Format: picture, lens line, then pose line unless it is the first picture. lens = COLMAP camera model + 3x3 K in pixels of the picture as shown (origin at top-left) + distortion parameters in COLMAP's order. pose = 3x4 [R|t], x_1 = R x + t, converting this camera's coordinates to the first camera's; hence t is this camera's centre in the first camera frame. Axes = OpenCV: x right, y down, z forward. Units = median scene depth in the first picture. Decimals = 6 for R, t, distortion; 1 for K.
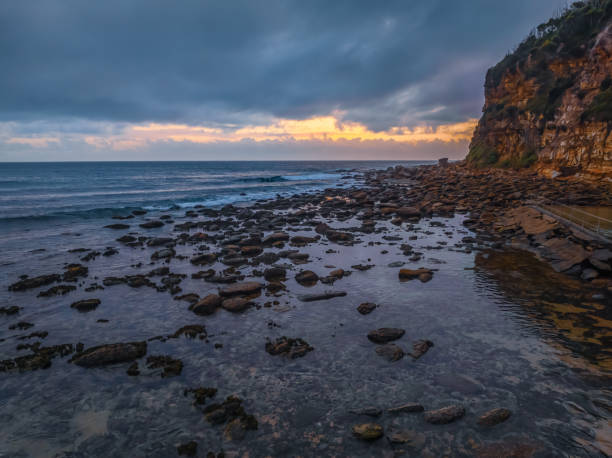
lens RADIAL K [[430.6, 0, 303.6], [0, 430.6, 228.7], [0, 0, 1]] dist [-0.071666, 0.032771]
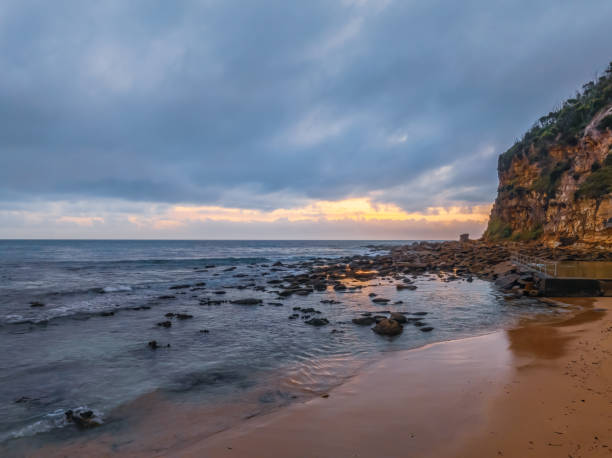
lens RADIAL K [[430.6, 0, 307.2], [0, 430.6, 224.4], [0, 0, 1]] dist [-0.071666, 0.032771]
pose [[0.997655, -0.000467, -0.068435, 0.000607], [-0.012784, 0.981105, -0.193053, 0.038371], [0.067232, 0.193476, 0.978799, -0.142212]]
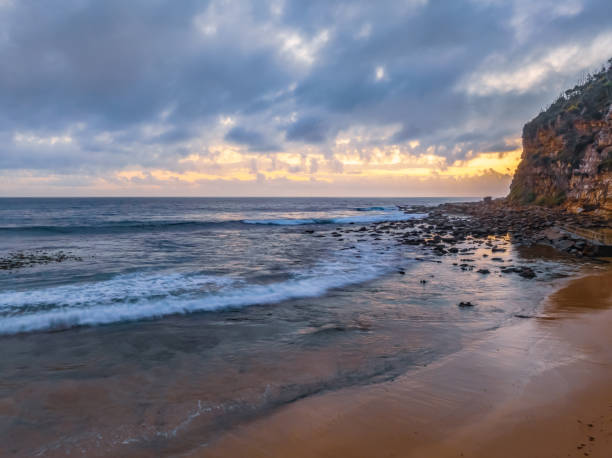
lens RADIAL K [[430.6, 0, 305.1], [0, 430.6, 225.1], [0, 0, 1]] dist [-0.071666, 0.032771]
pose [[0.997173, 0.011128, -0.074313, -0.132085], [-0.017707, 0.995922, -0.088469, 0.039762], [0.073026, 0.089535, 0.993303, -0.297422]]
